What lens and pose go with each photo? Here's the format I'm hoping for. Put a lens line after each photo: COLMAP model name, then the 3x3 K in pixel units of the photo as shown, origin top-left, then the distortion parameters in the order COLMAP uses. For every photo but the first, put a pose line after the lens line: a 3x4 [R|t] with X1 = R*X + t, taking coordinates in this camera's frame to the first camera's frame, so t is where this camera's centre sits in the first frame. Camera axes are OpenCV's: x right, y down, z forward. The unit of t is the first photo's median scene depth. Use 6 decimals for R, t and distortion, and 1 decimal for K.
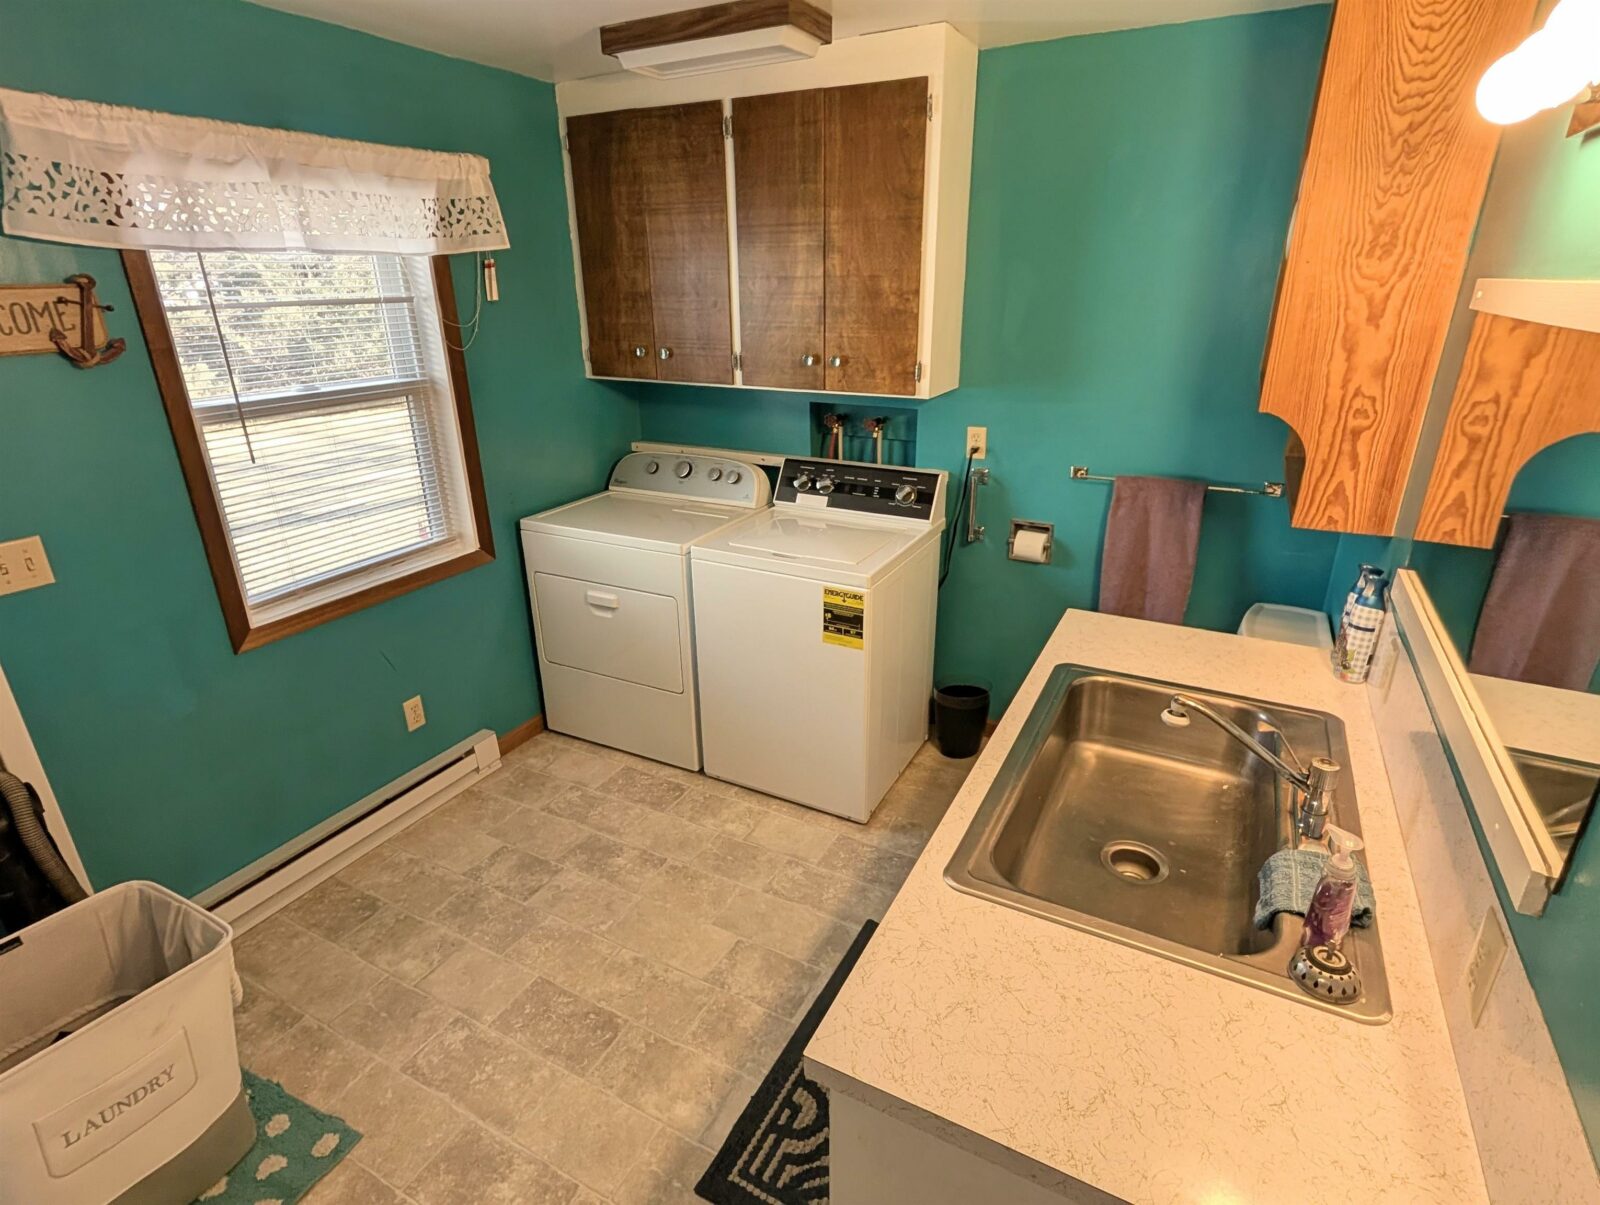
lens RADIAL K [[822.2, 0, 800.0], [0, 822.2, 602.5], [0, 0, 1]] dist [0.002480, 0.000254]
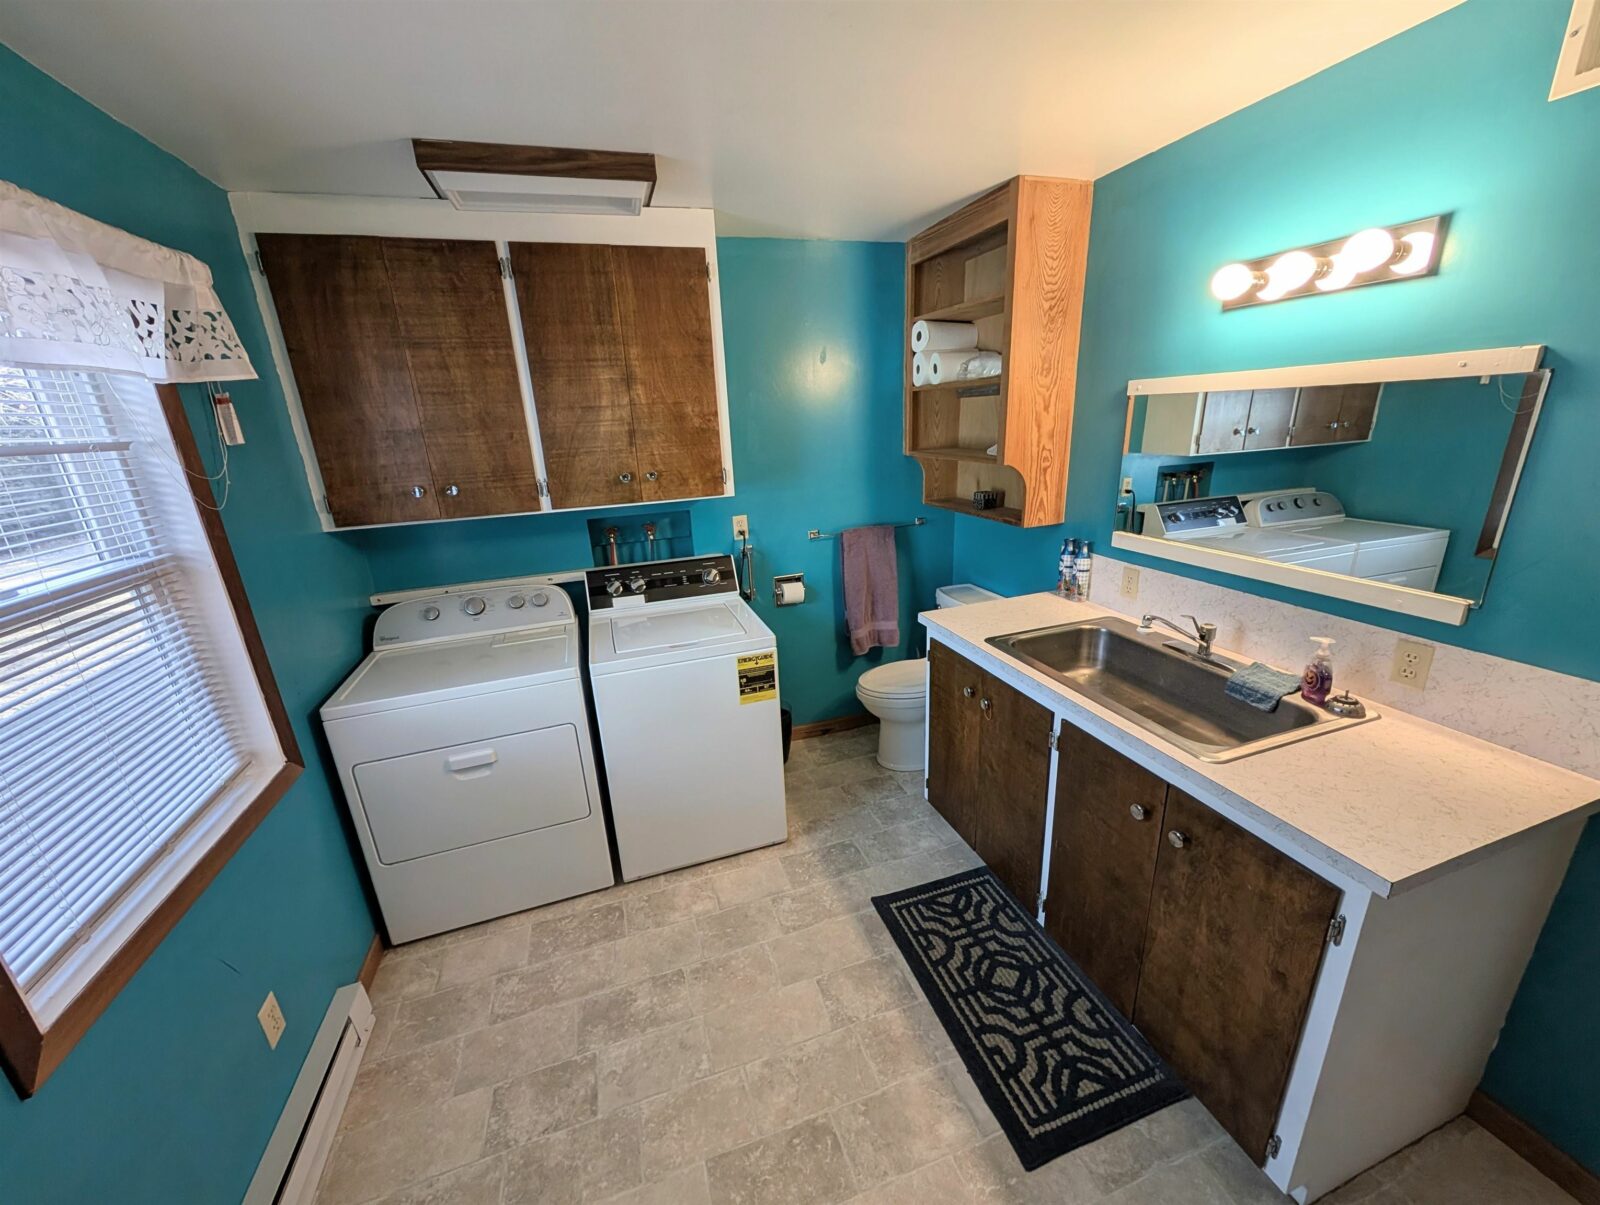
lens RADIAL K [[607.4, 0, 792.5], [0, 607.4, 603.0], [0, 0, 1]] dist [0.002090, 0.000301]
pose [[0.695756, -0.238393, 0.677564, -0.458081], [0.305485, 0.951960, 0.021249, -0.083141], [-0.650079, 0.192201, 0.735157, 0.286397]]
